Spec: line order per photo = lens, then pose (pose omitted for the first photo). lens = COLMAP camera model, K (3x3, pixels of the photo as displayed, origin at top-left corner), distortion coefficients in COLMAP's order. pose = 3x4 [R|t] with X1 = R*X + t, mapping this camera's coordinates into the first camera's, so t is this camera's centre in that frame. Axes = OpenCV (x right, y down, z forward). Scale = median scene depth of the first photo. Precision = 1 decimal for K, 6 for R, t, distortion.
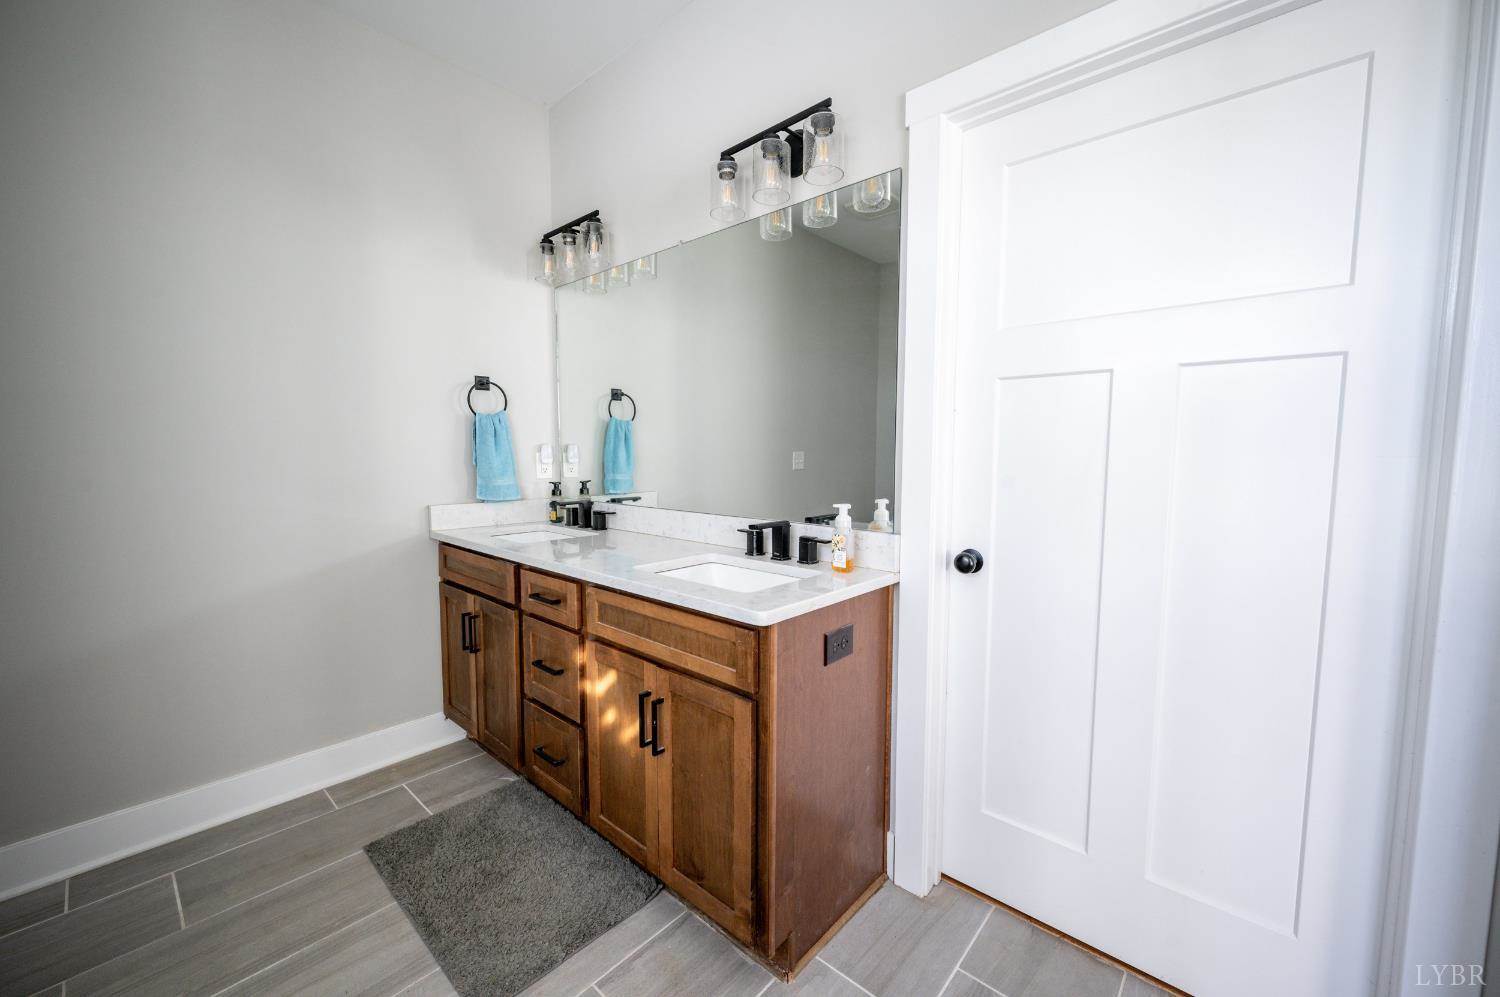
lens RADIAL K [[585.4, 0, 748.6], [0, 585.4, 496.4], [0, 0, 1]] dist [-0.002468, 0.000028]
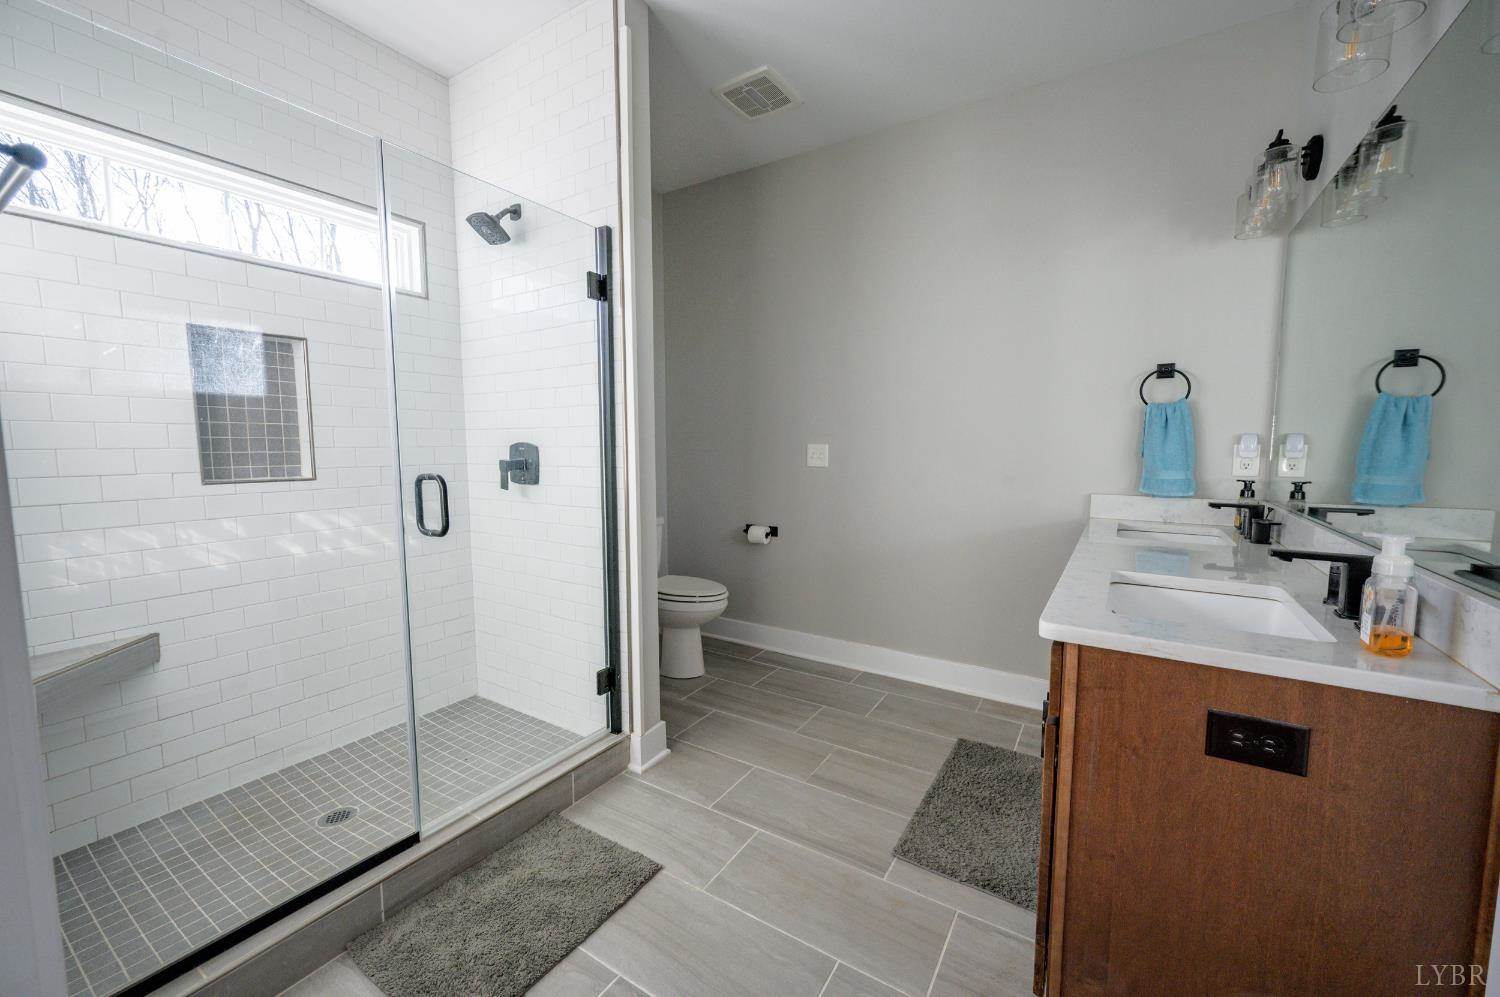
lens RADIAL K [[585.4, 0, 754.6], [0, 585.4, 496.8], [0, 0, 1]] dist [-0.002468, 0.000028]
pose [[0.166547, 0.083453, -0.982496, 0.537468], [-0.074107, 0.994653, 0.071923, -0.014188], [0.983245, 0.060832, 0.171841, 0.273987]]
